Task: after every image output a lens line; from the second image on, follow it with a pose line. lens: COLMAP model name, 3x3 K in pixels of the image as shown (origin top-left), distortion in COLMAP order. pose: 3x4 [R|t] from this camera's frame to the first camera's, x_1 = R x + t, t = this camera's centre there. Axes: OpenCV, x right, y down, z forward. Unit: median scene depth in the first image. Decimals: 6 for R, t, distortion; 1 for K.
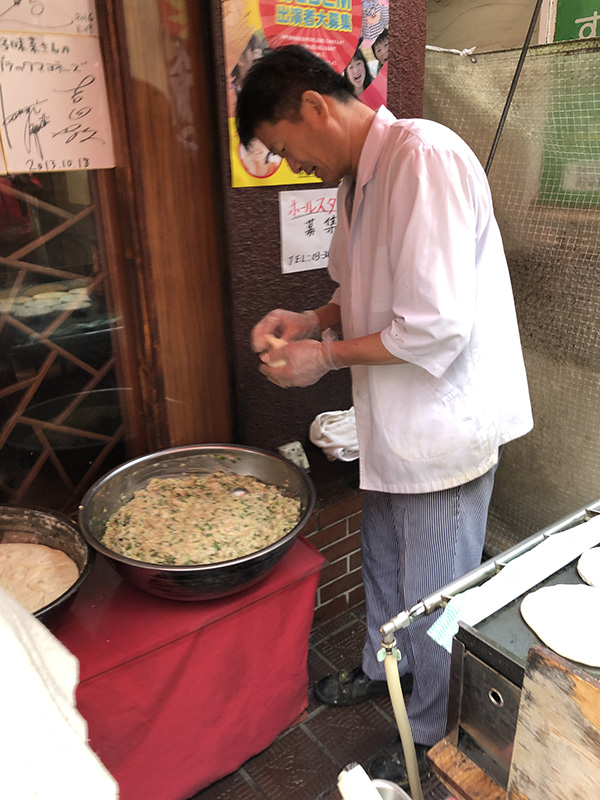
lens RADIAL K [[651.3, 0, 296.7], [0, 651.3, 395.8], [0, 0, 1]] dist [-0.003184, -0.004928]
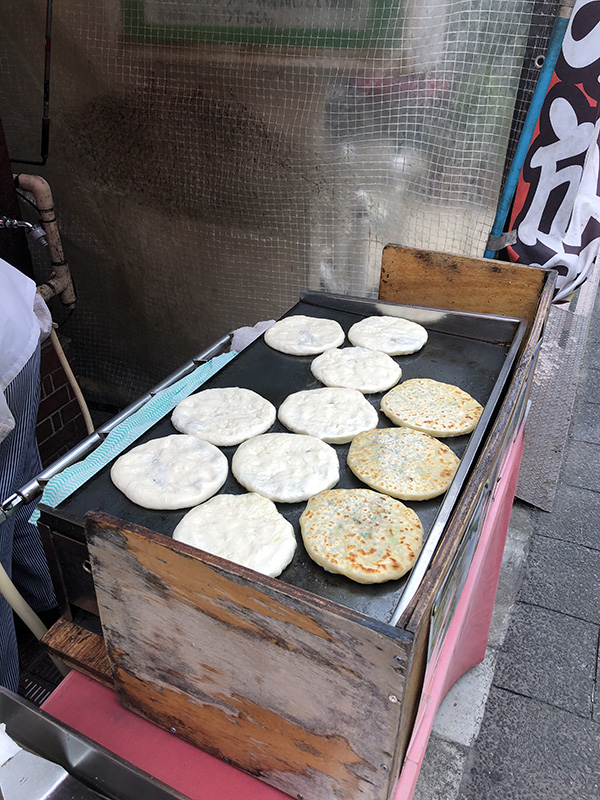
lens RADIAL K [[651.3, 0, 296.7], [0, 651.3, 395.8], [0, 0, 1]] dist [-0.003184, -0.004928]
pose [[0.894386, -0.205497, 0.397297, 0.175120], [0.126282, 0.968092, 0.216452, 0.028433], [-0.429100, -0.143420, 0.891798, 0.018199]]
